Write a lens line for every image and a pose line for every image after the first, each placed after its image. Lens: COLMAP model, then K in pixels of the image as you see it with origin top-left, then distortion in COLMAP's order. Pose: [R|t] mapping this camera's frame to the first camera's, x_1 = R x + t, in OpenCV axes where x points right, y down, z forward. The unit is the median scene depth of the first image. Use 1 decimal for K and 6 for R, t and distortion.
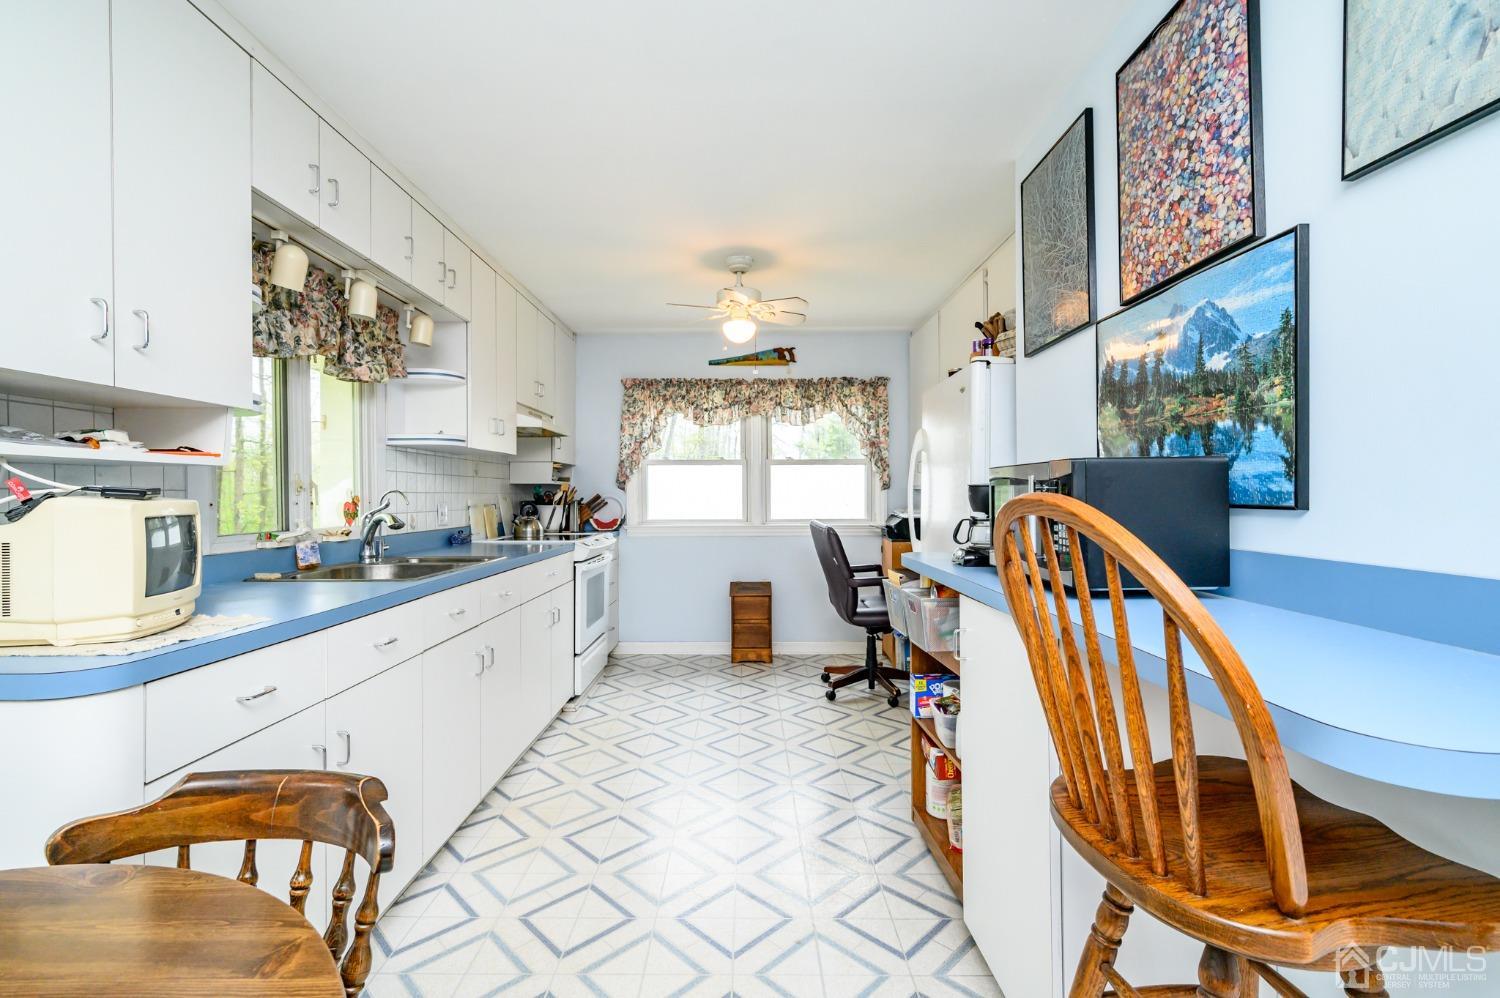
lens RADIAL K [[674.4, 0, 750.0], [0, 674.4, 499.0], [0, 0, 1]] dist [-0.007686, 0.000153]
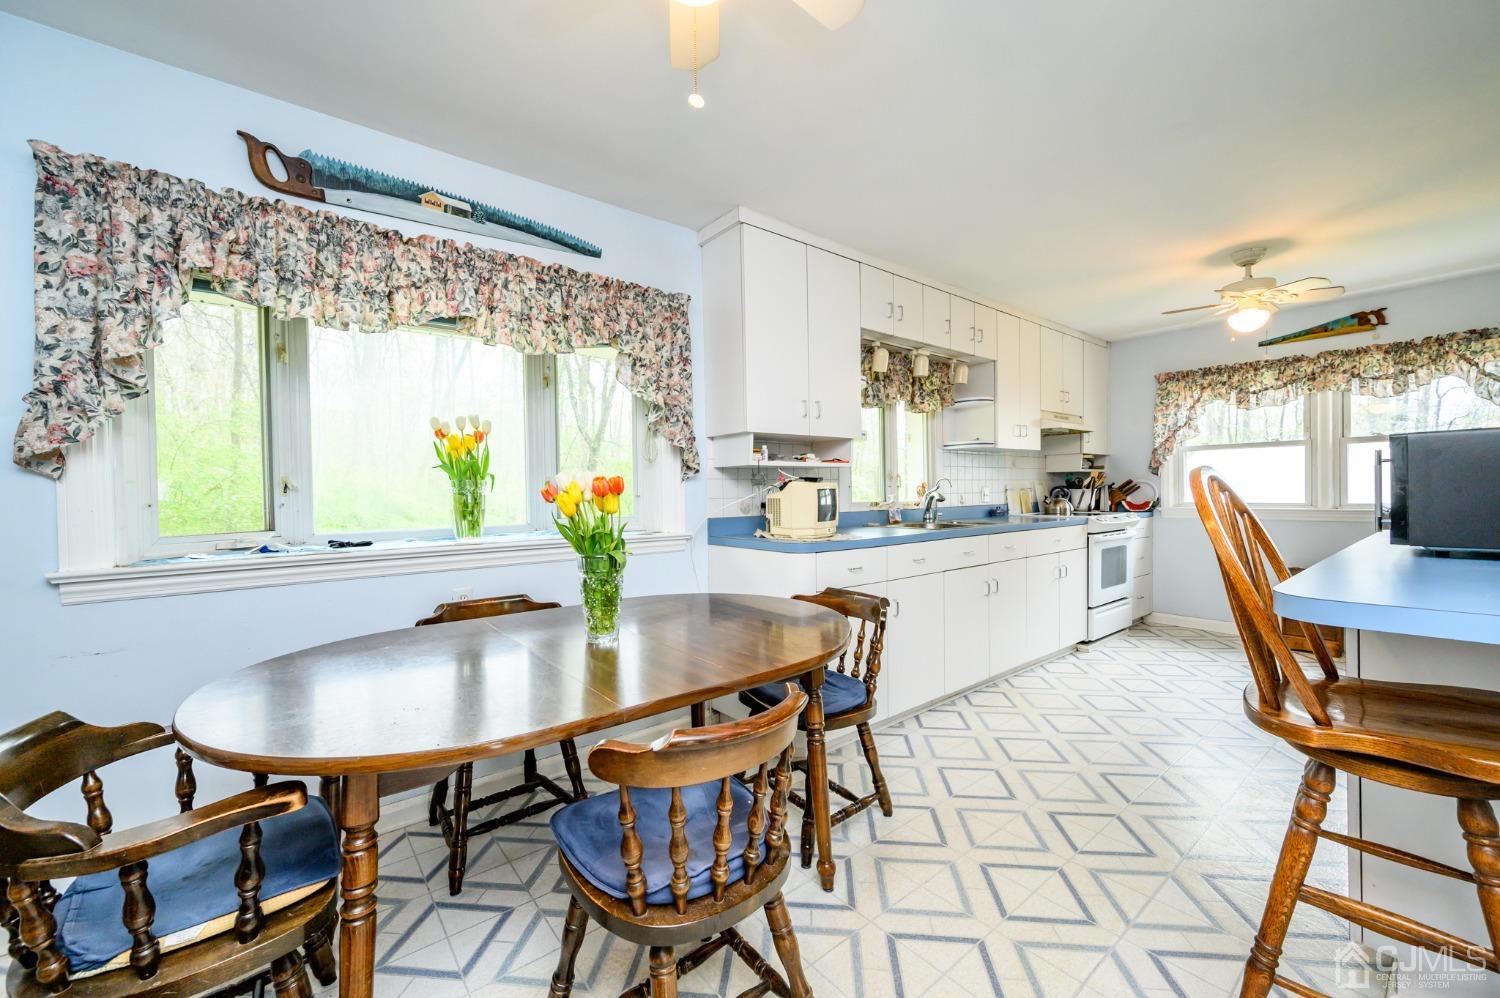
lens RADIAL K [[594.6, 0, 750.0], [0, 594.6, 499.0], [0, 0, 1]] dist [0.000840, -0.000182]
pose [[0.631616, 0.006660, -0.775253, 0.159482], [0.007318, 0.999867, 0.014551, 0.007145], [0.775247, -0.014864, 0.631484, -0.144324]]
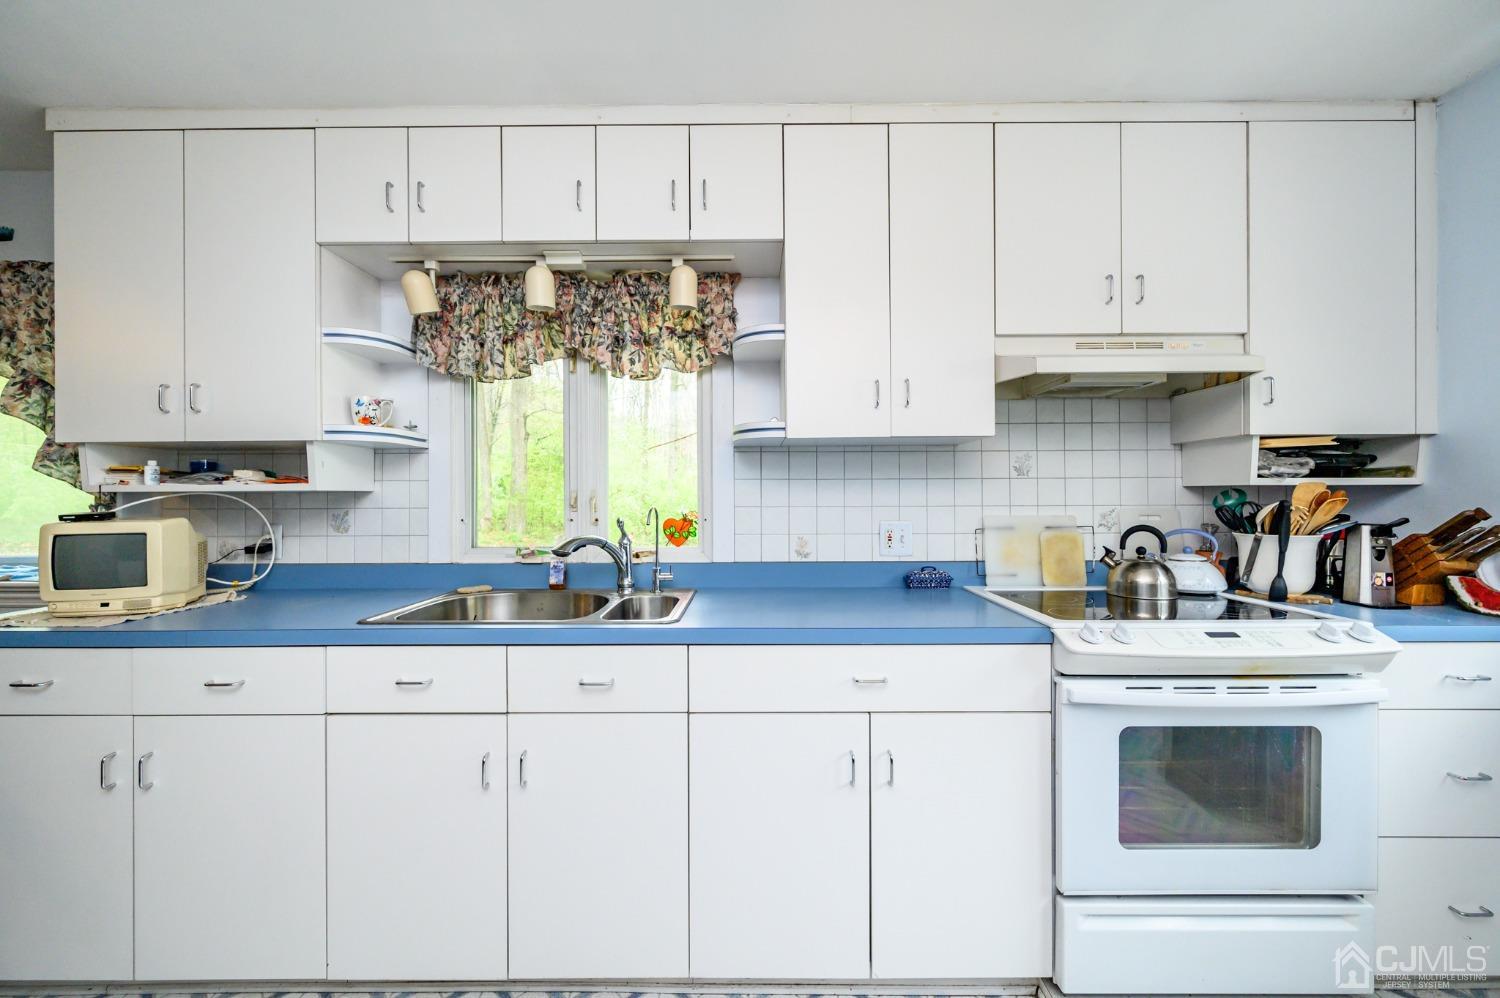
lens RADIAL K [[594.6, 0, 750.0], [0, 594.6, 499.0], [0, 0, 1]] dist [0.000840, -0.000182]
pose [[-0.000434, 0.012665, -0.999920, 0.094457], [-0.000226, 0.999920, 0.012665, -0.018058], [1.000000, 0.000232, -0.000432, 0.656742]]
